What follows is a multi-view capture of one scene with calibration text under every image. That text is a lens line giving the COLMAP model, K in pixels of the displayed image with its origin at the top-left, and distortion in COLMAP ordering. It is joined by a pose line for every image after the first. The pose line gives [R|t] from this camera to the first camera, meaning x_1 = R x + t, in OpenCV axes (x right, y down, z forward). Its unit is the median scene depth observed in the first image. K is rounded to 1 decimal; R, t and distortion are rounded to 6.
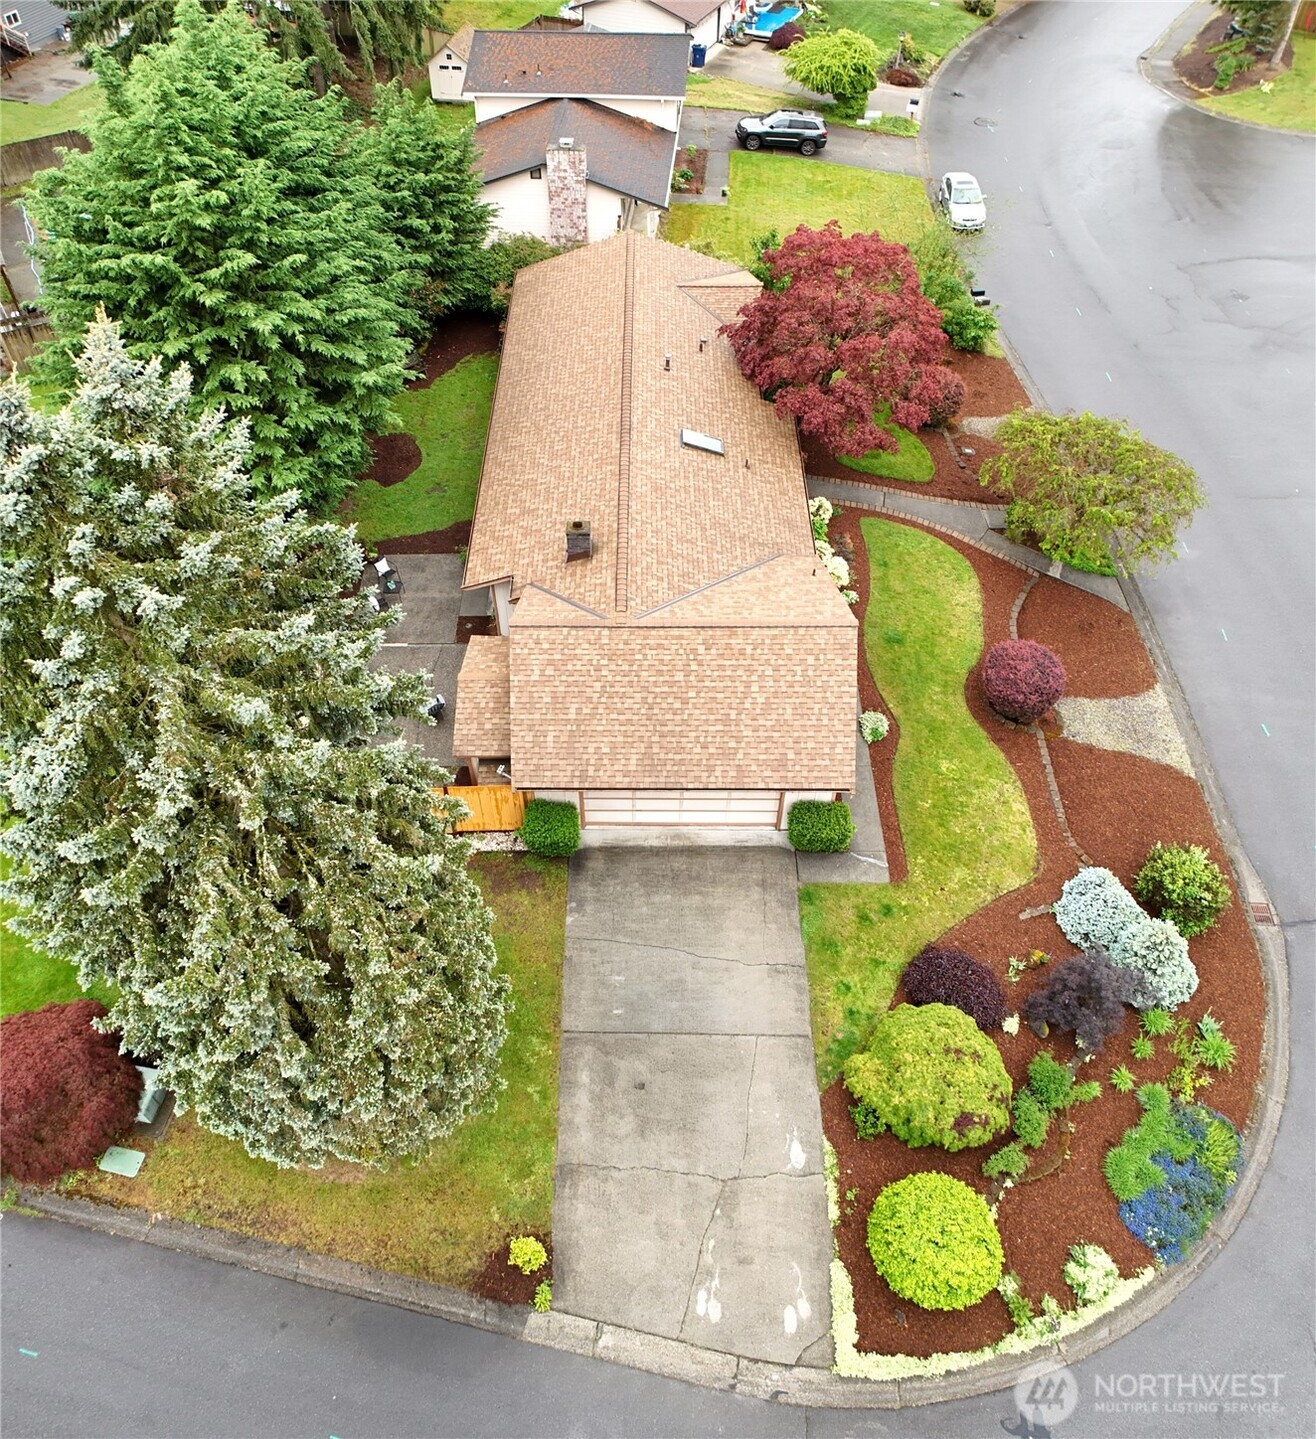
lens RADIAL K [[1121.2, 0, 658.0], [0, 1121.2, 719.5], [0, 0, 1]] dist [-0.005993, -0.003445]
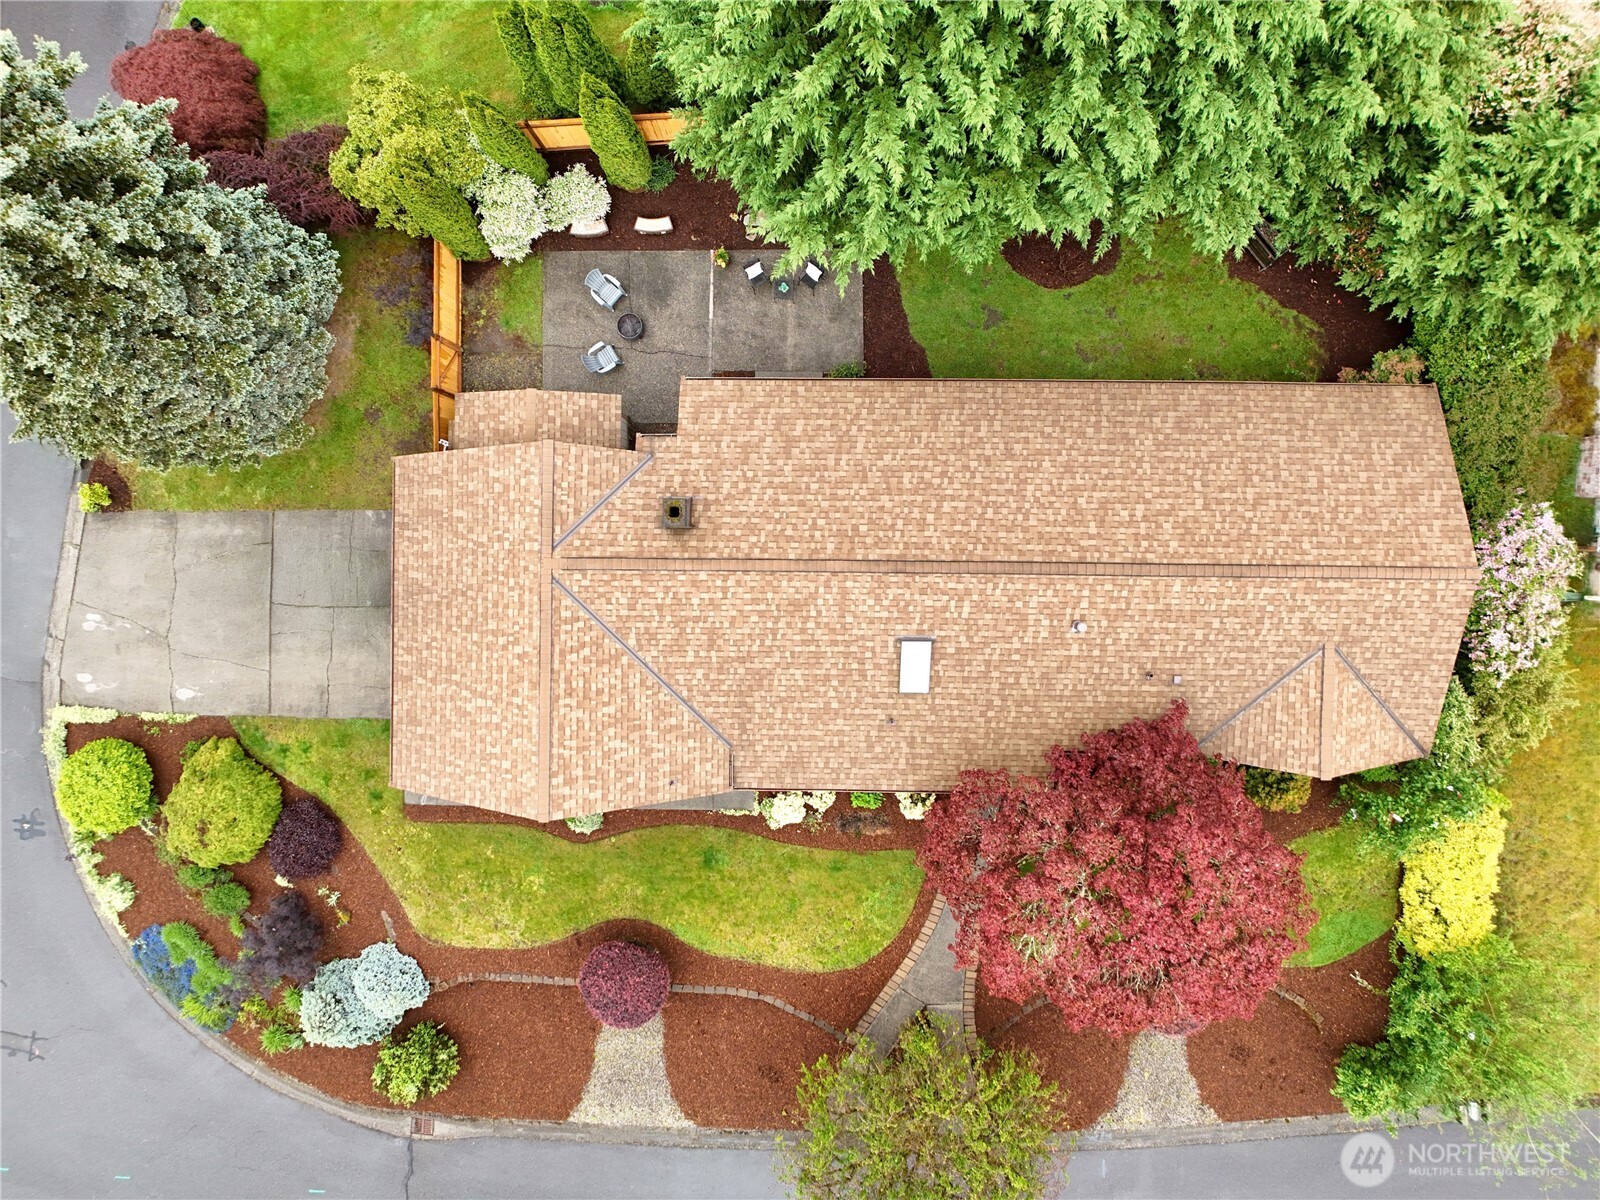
lens RADIAL K [[901.9, 0, 808.2], [0, 901.9, 534.3], [0, 0, 1]] dist [-0.021807, -0.000954]
pose [[-0.012636, 0.999743, -0.018820, -0.052835], [-0.744410, 0.003161, 0.667716, -0.849679], [0.667604, 0.022447, 0.744178, 0.689644]]
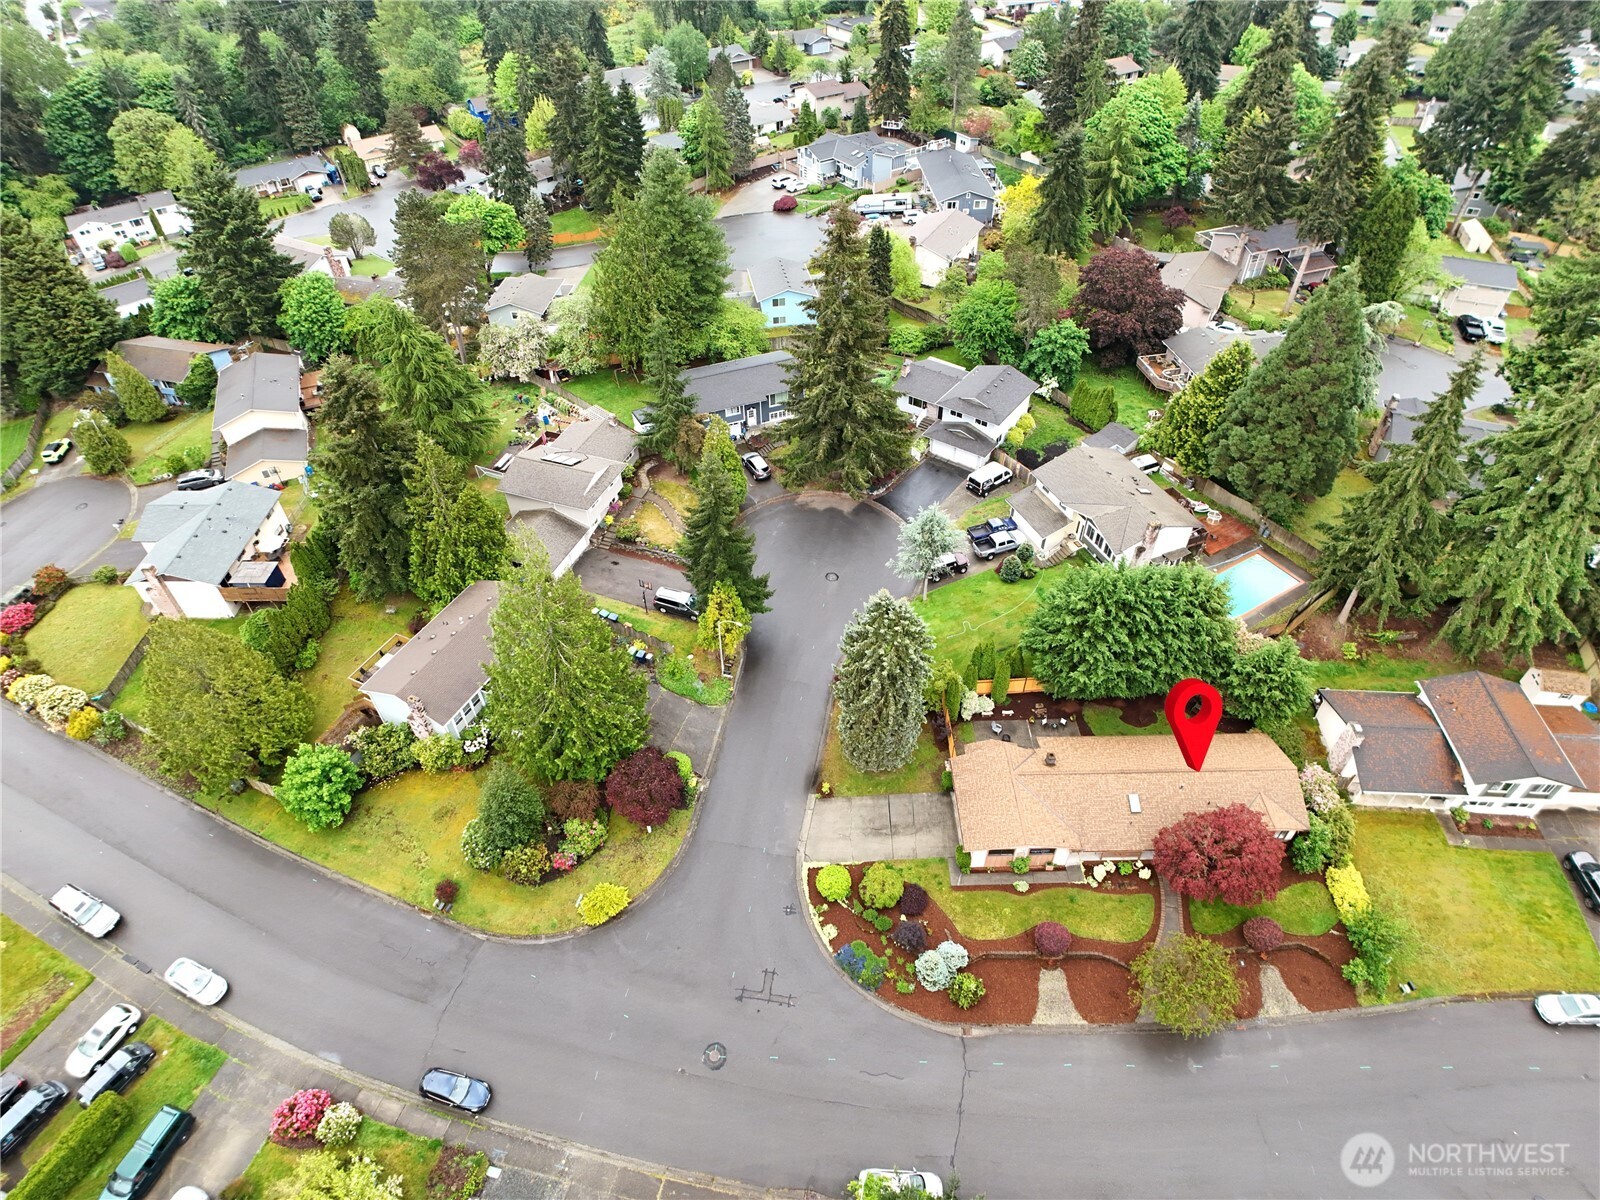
lens RADIAL K [[946.2, 0, 800.0], [0, 946.2, 600.0], [0, 0, 1]] dist [-0.018498, -0.000478]
pose [[0.008342, 0.675702, -0.737127, 1.721238], [-0.755076, 0.487539, 0.438368, -1.131019], [0.655584, 0.552931, 0.514273, -1.049849]]
